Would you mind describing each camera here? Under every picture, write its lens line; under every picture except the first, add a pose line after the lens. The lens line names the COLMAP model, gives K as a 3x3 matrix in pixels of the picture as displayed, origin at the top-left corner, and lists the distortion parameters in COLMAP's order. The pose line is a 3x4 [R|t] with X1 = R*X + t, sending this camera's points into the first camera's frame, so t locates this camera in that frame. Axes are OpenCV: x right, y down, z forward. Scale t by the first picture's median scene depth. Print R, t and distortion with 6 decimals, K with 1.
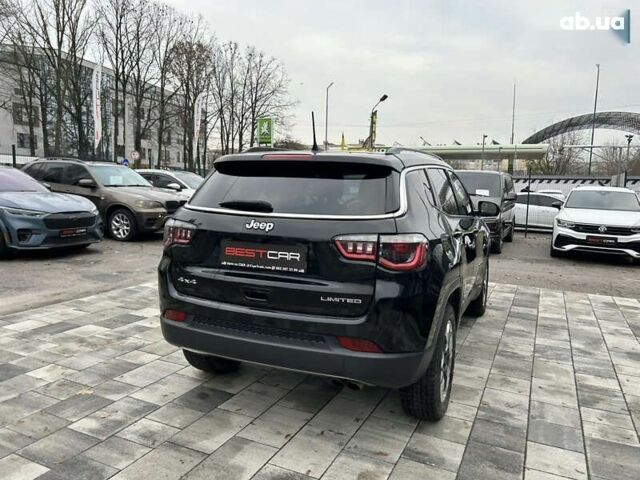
lens RADIAL K [[483.4, 0, 325.2], [0, 483.4, 245.0], [0, 0, 1]] dist [0.044805, -0.045992]
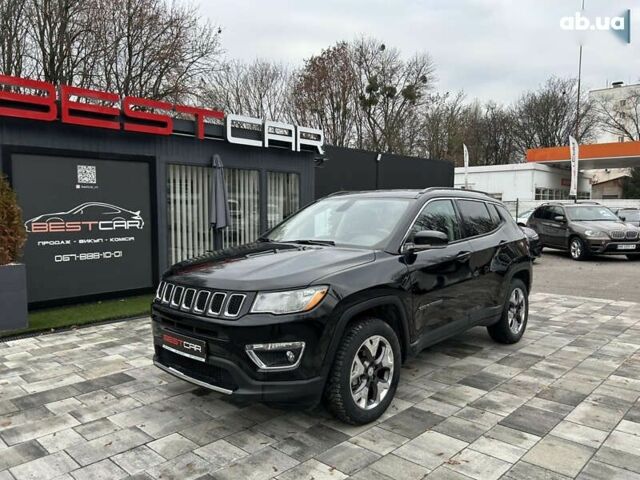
lens RADIAL K [[483.4, 0, 325.2], [0, 483.4, 245.0], [0, 0, 1]] dist [0.044805, -0.045992]
pose [[-0.945300, -0.048935, 0.322511, -0.127554], [0.016837, 0.980046, 0.198055, -0.272677], [-0.325768, 0.192651, -0.925614, 2.052989]]
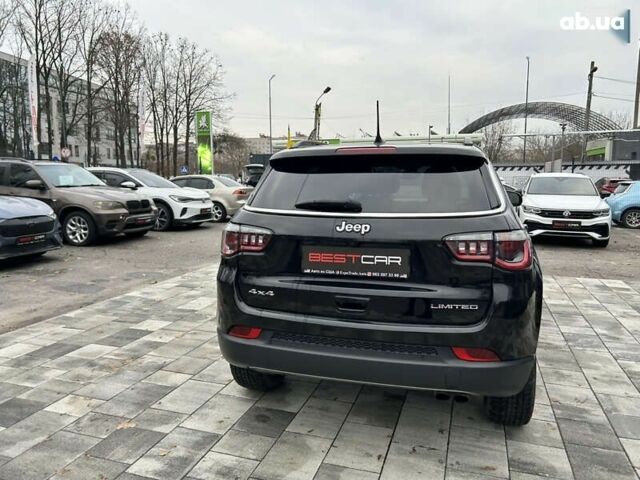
lens RADIAL K [[482.7, 0, 324.5], [0, 482.7, 239.0], [0, 0, 1]] dist [0.048267, -0.050650]
pose [[0.991500, -0.043731, 0.122535, -0.168289], [0.043404, 0.999043, 0.005336, -0.014773], [-0.122651, 0.000028, 0.992450, 0.068333]]
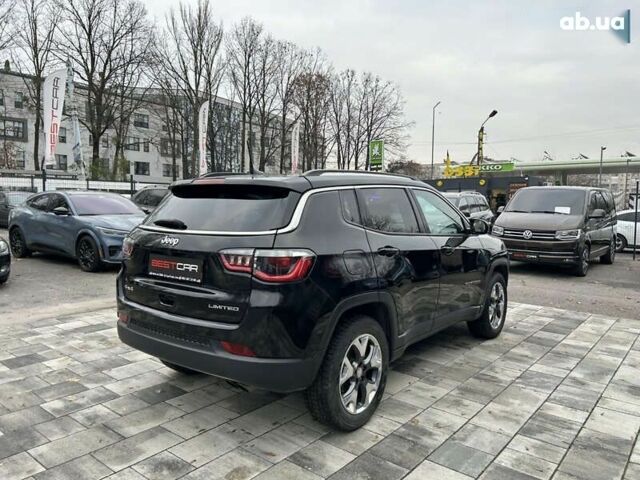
lens RADIAL K [[482.7, 0, 324.5], [0, 482.7, 239.0], [0, 0, 1]] dist [0.048267, -0.050650]
pose [[0.969097, 0.002415, -0.246668, 0.287993], [-0.015726, 0.998523, -0.052007, 0.005974], [0.246178, 0.054279, 0.967704, -0.018421]]
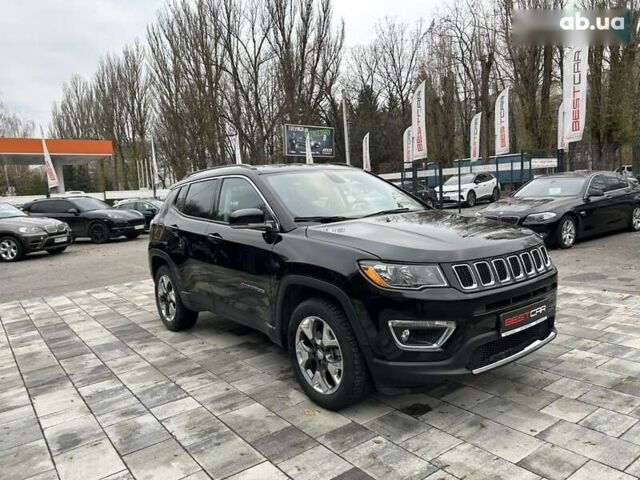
lens RADIAL K [[482.7, 0, 324.5], [0, 482.7, 239.0], [0, 0, 1]] dist [0.048267, -0.050650]
pose [[-0.479914, 0.086518, -0.873039, 0.993695], [-0.067588, 0.988522, 0.135115, -0.162034], [0.874708, 0.123851, -0.468558, 1.538550]]
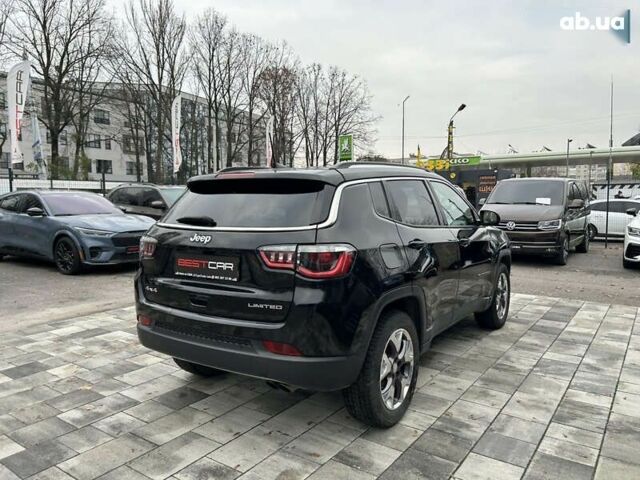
lens RADIAL K [[483.4, 0, 325.2], [0, 483.4, 245.0], [0, 0, 1]] dist [0.044805, -0.045992]
pose [[0.983257, -0.016622, -0.181465, 0.195412], [0.011118, 0.999448, -0.031311, 0.006968], [0.181885, 0.028769, 0.982899, -0.020464]]
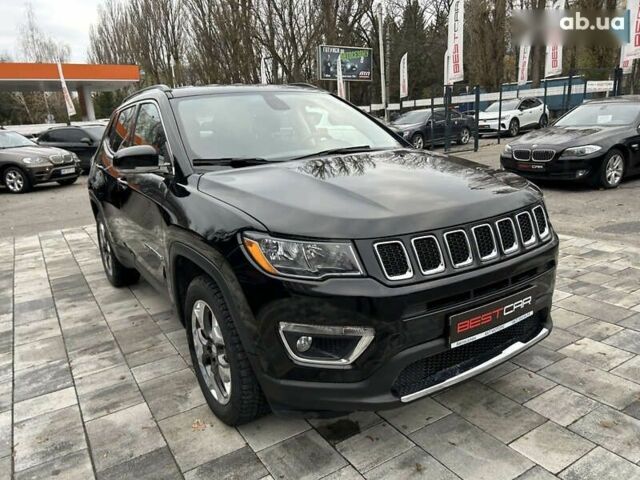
lens RADIAL K [[485.1, 0, 324.8], [0, 485.1, 238.2], [0, 0, 1]] dist [0.040925, -0.042979]
pose [[-0.552618, 0.199073, -0.809310, 0.729860], [-0.063648, 0.958138, 0.279143, -0.168989], [0.831001, 0.205771, -0.516814, 1.567109]]
